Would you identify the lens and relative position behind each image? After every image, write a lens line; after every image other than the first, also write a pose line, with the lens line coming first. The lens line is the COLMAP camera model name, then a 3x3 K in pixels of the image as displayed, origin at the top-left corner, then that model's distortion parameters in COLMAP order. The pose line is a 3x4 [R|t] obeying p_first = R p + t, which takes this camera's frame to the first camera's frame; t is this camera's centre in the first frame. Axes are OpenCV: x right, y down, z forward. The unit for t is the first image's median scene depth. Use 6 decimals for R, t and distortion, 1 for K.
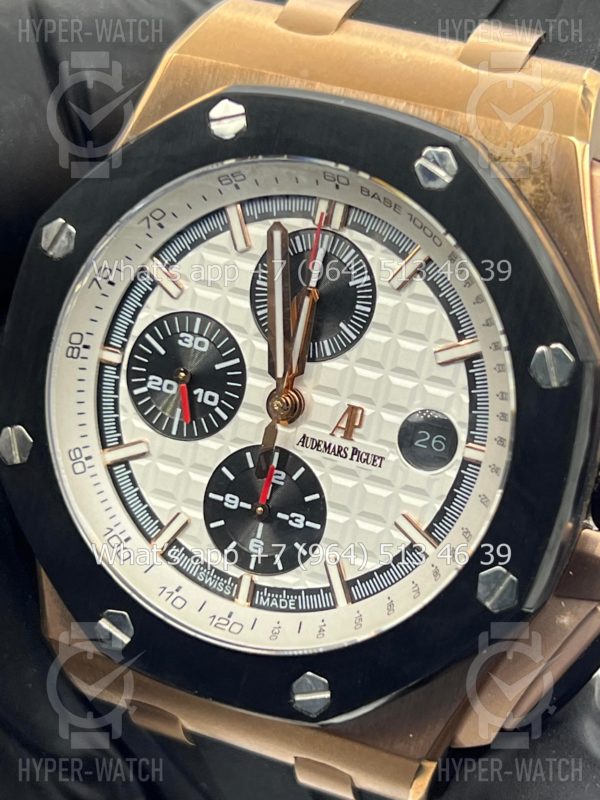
lens RADIAL K [[1859.1, 0, 306.4], [0, 1859.1, 396.0], [0, 0, 1]] dist [0.179206, 0.000000]
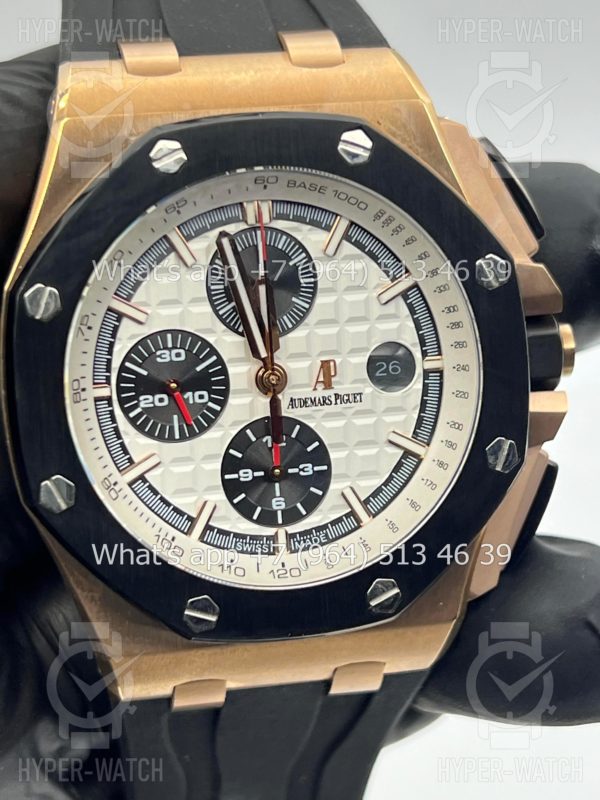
lens RADIAL K [[1859.1, 0, 296.7], [0, 1859.1, 397.5], [0, 0, 1]] dist [0.179206, 0.000000]
pose [[0.824383, -0.312598, 0.471884, -0.551363], [0.319140, 0.945220, 0.068619, -0.059071], [-0.467484, 0.094029, 0.878987, -0.038633]]
